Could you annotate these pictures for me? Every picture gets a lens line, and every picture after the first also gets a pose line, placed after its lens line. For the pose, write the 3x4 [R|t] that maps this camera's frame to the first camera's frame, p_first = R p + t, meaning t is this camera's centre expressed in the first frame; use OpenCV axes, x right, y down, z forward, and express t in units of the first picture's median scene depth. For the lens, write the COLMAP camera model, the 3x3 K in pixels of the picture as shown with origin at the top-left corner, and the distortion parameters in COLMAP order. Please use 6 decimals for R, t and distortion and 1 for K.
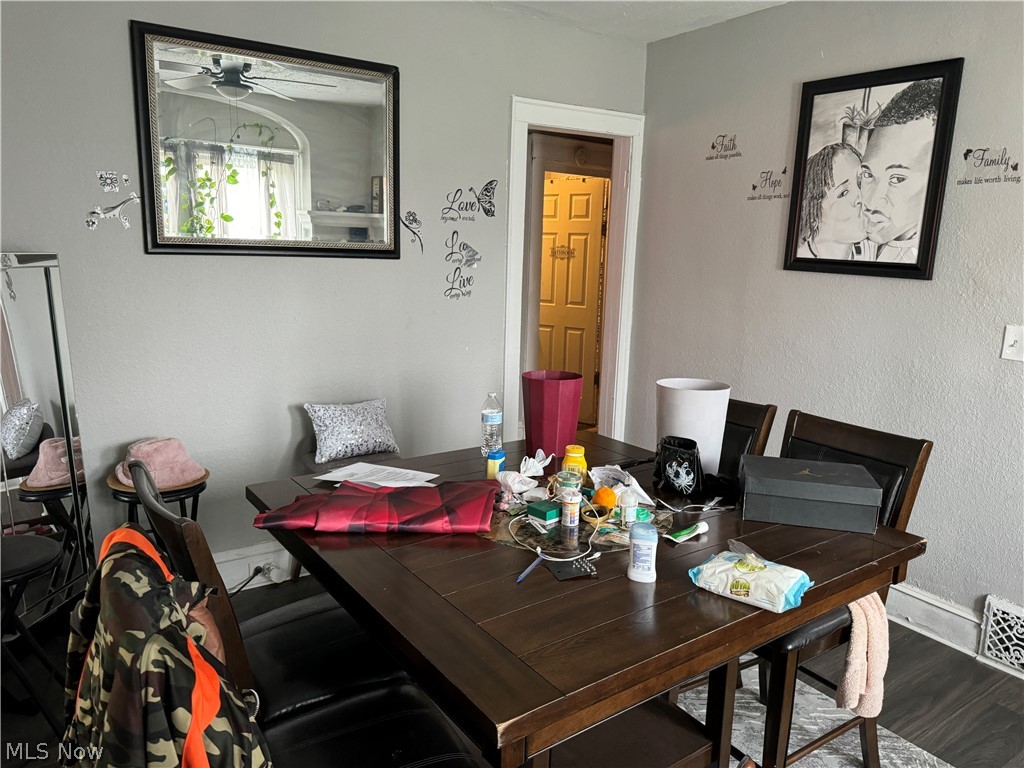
lens RADIAL K [[762.9, 0, 516.9], [0, 762.9, 388.9], [0, 0, 1]] dist [0.115140, -0.142758]
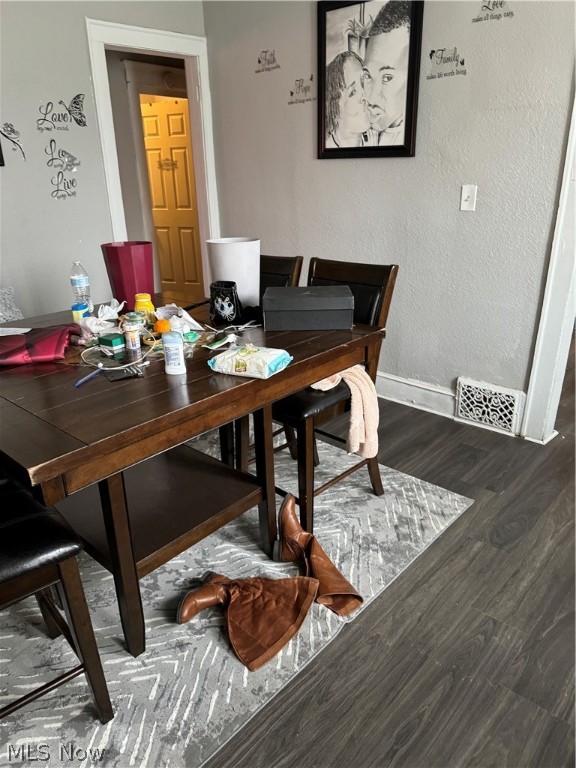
lens RADIAL K [[572.2, 0, 288.0], [0, 572.2, 384.0], [0, 0, 1]] dist [0.115140, -0.142758]
pose [[0.976632, -0.125306, 0.174607, 0.092783], [0.095290, 0.980687, 0.170799, 0.059449], [-0.192637, -0.150169, 0.969711, -0.008403]]
